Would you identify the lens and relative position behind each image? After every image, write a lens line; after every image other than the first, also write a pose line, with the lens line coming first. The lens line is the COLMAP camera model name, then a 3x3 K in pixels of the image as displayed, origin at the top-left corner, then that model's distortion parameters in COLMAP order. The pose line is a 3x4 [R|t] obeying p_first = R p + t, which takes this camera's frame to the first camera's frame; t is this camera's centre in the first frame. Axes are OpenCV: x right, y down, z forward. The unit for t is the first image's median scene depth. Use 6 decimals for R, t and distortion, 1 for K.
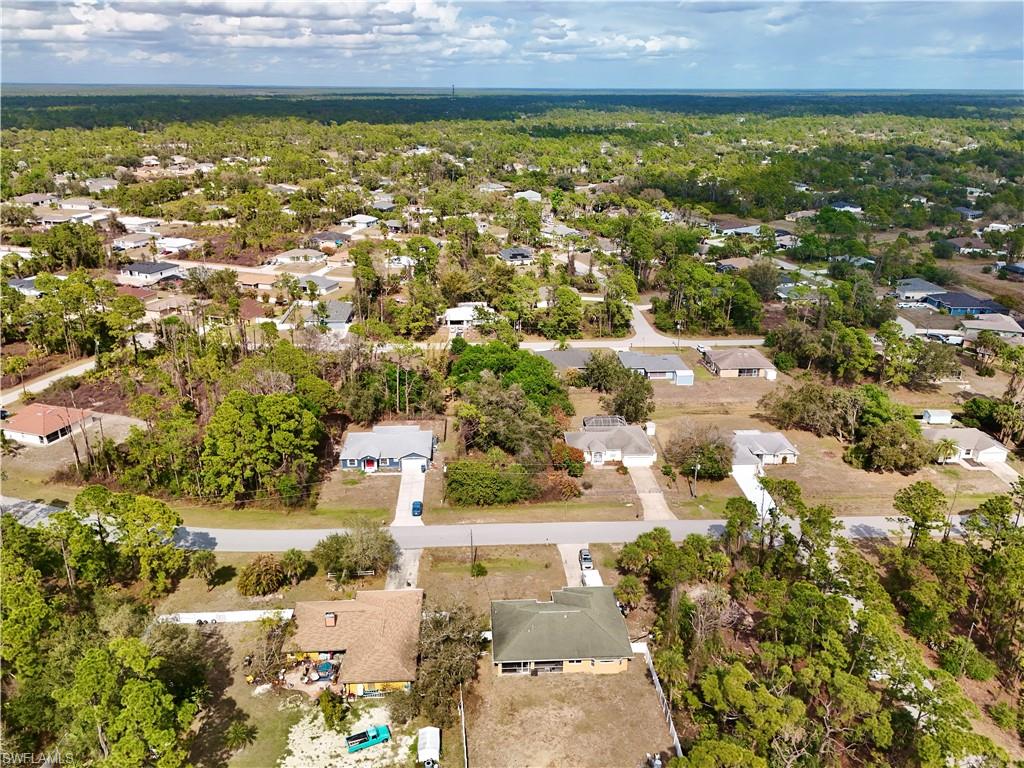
lens RADIAL K [[772.4, 0, 515.2], [0, 772.4, 380.6], [0, 0, 1]] dist [0.071184, -0.070089]
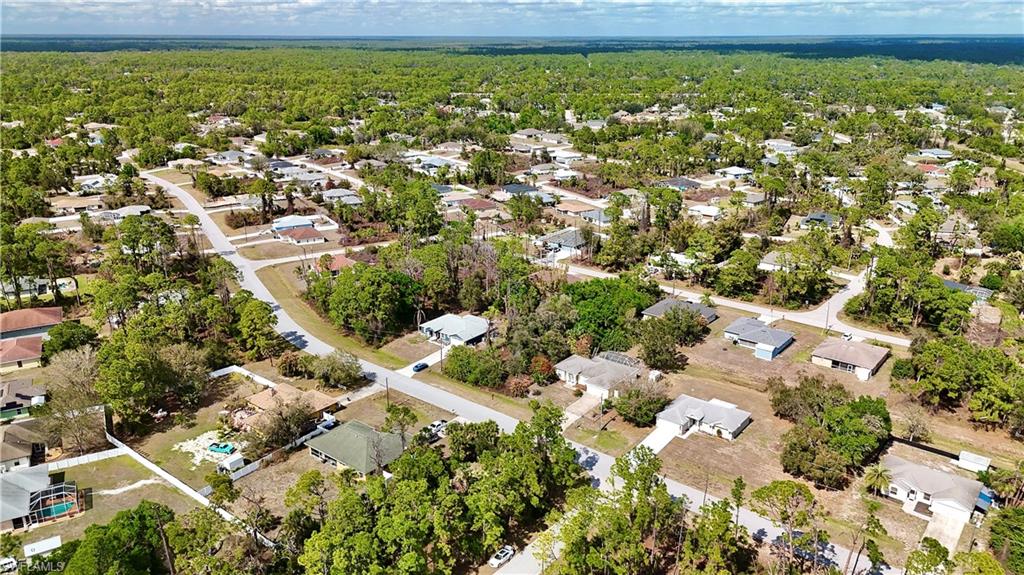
lens RADIAL K [[751.9, 0, 515.9], [0, 751.9, 291.7], [0, 0, 1]] dist [0.079004, -0.079807]
pose [[0.743636, 0.211486, -0.634254, 0.507994], [-0.234827, 0.970832, 0.048391, -0.044469], [0.625988, 0.112954, 0.771609, 0.027720]]
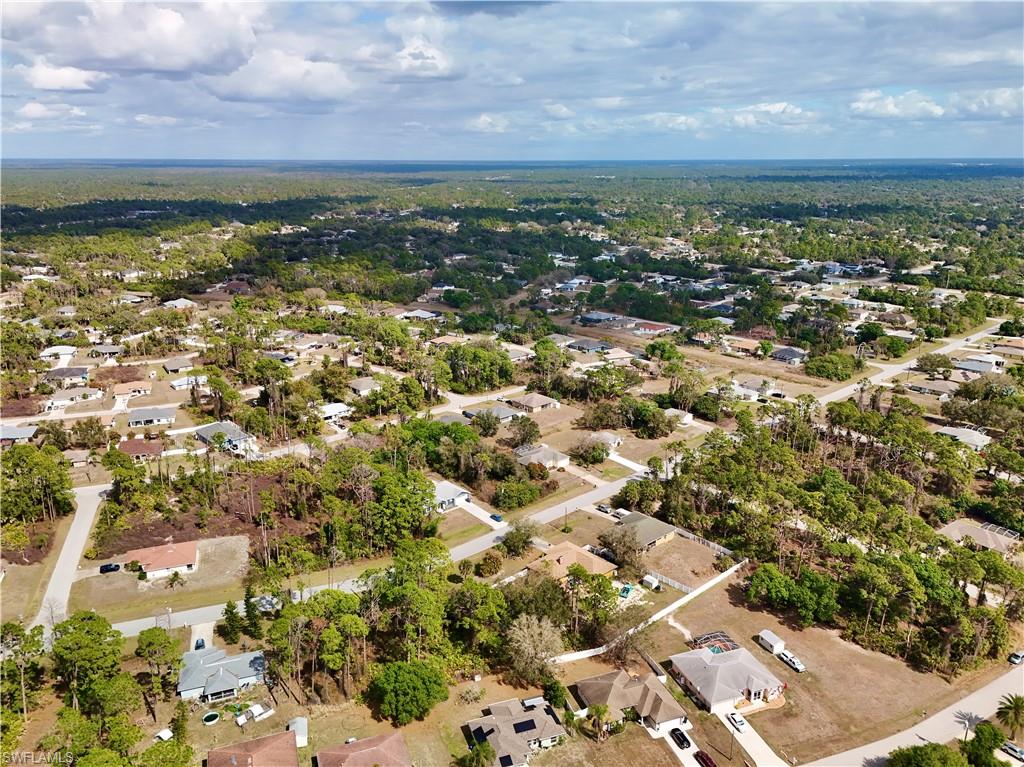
lens RADIAL K [[765.9, 0, 516.3], [0, 765.9, 382.6], [0, 0, 1]] dist [0.081822, -0.085442]
pose [[0.781376, -0.182530, 0.596770, -0.623762], [0.226837, 0.973932, 0.000883, -0.066944], [-0.581375, 0.134679, 0.802412, -0.235975]]
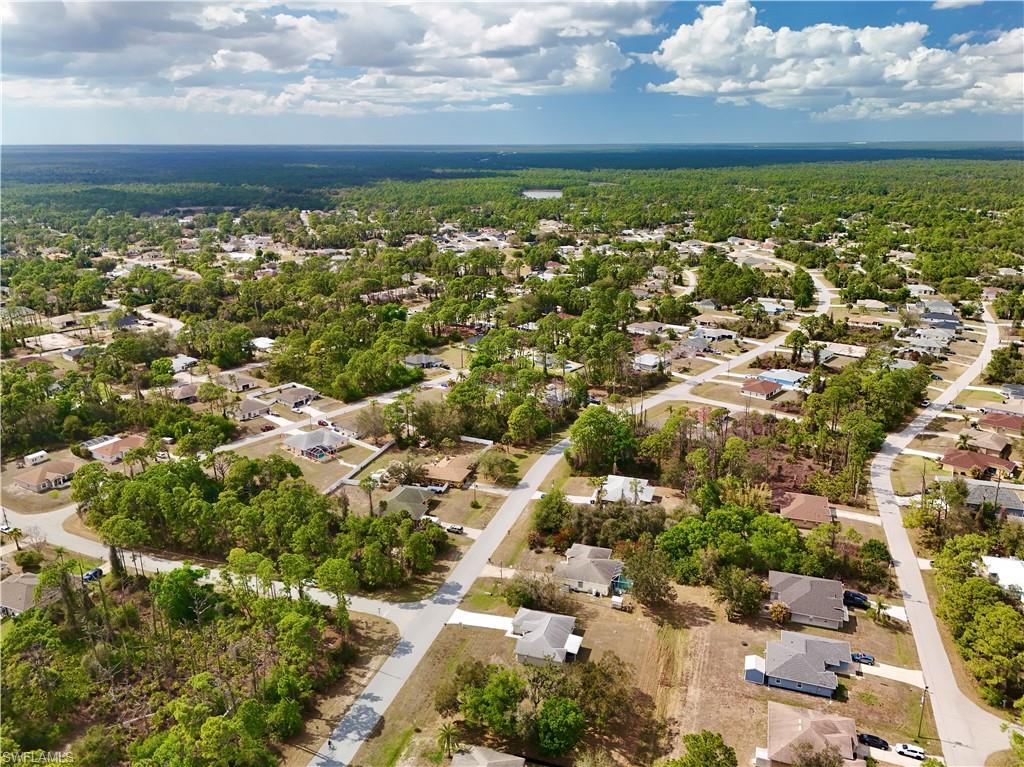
lens RADIAL K [[789.0, 0, 515.6], [0, 789.0, 383.1], [0, 0, 1]] dist [0.068104, -0.069427]
pose [[-0.367305, 0.270078, -0.890025, 0.811017], [-0.332026, 0.855790, 0.396713, -0.419226], [0.868819, 0.441226, -0.224663, 0.737255]]
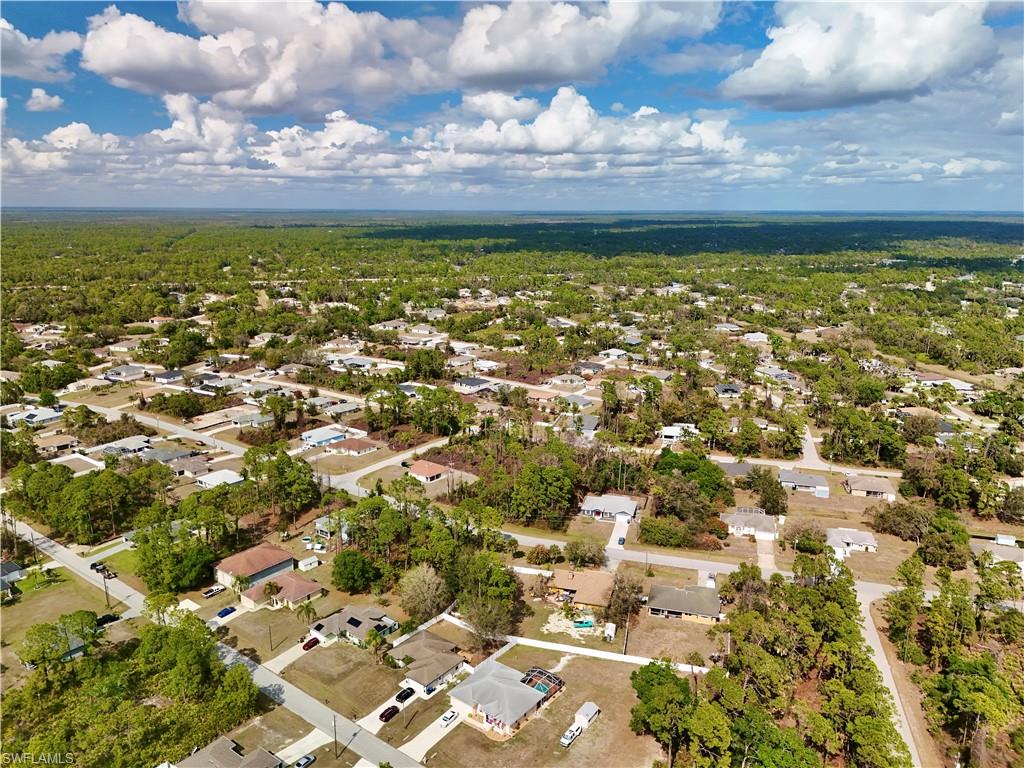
lens RADIAL K [[757.7, 0, 514.7], [0, 757.7, 378.6], [0, 0, 1]] dist [0.071316, -0.064840]
pose [[0.944518, 0.071665, -0.320545, 0.105013], [-0.116235, 0.985685, -0.122127, 0.025113], [0.307204, 0.152610, 0.939327, -0.461255]]
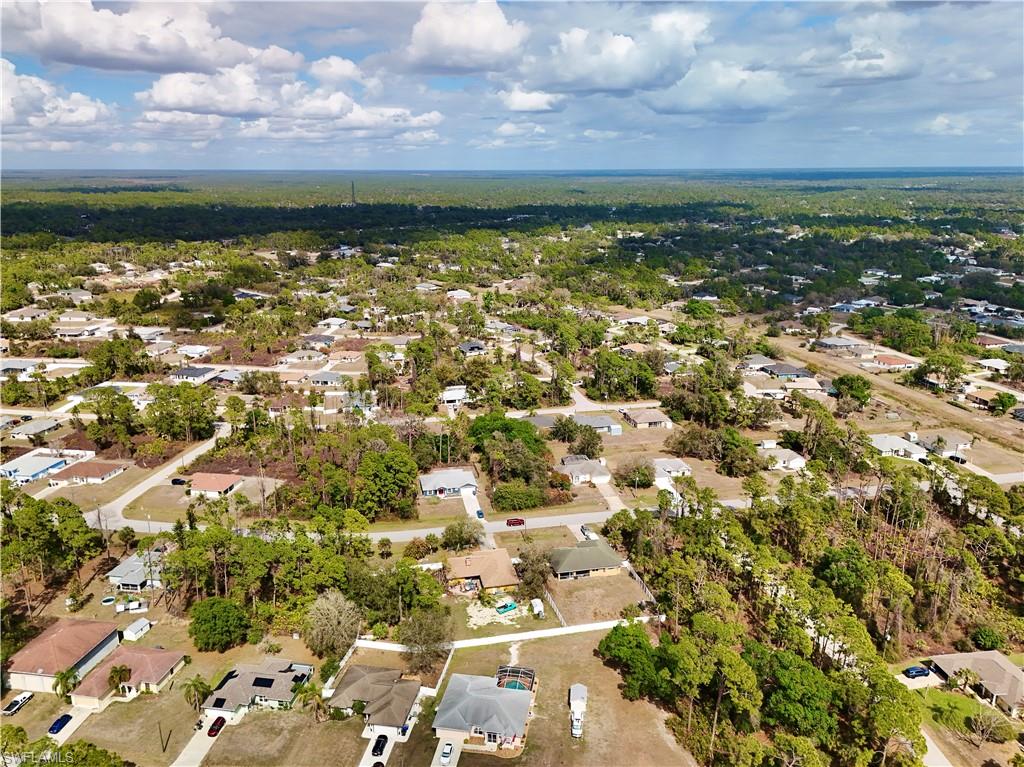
lens RADIAL K [[761.0, 0, 516.2], [0, 761.0, 385.9], [0, 0, 1]] dist [0.073453, -0.067491]
pose [[0.988151, -0.050484, 0.144945, -0.168042], [0.062280, 0.995004, -0.078026, 0.013103], [-0.140282, 0.086129, 0.986358, -0.414530]]
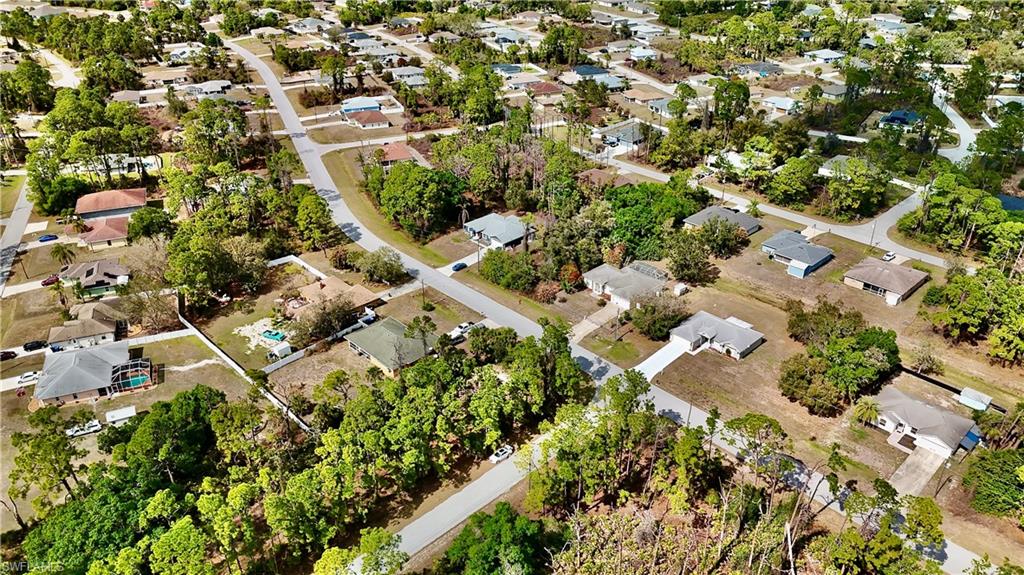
lens RADIAL K [[751.9, 0, 515.9], [0, 751.9, 291.7], [0, 0, 1]] dist [0.079004, -0.079807]
pose [[0.652713, 0.364387, -0.664220, 0.561610], [-0.265905, 0.931146, 0.249523, -0.109472], [0.709408, 0.013753, 0.704664, 0.036725]]
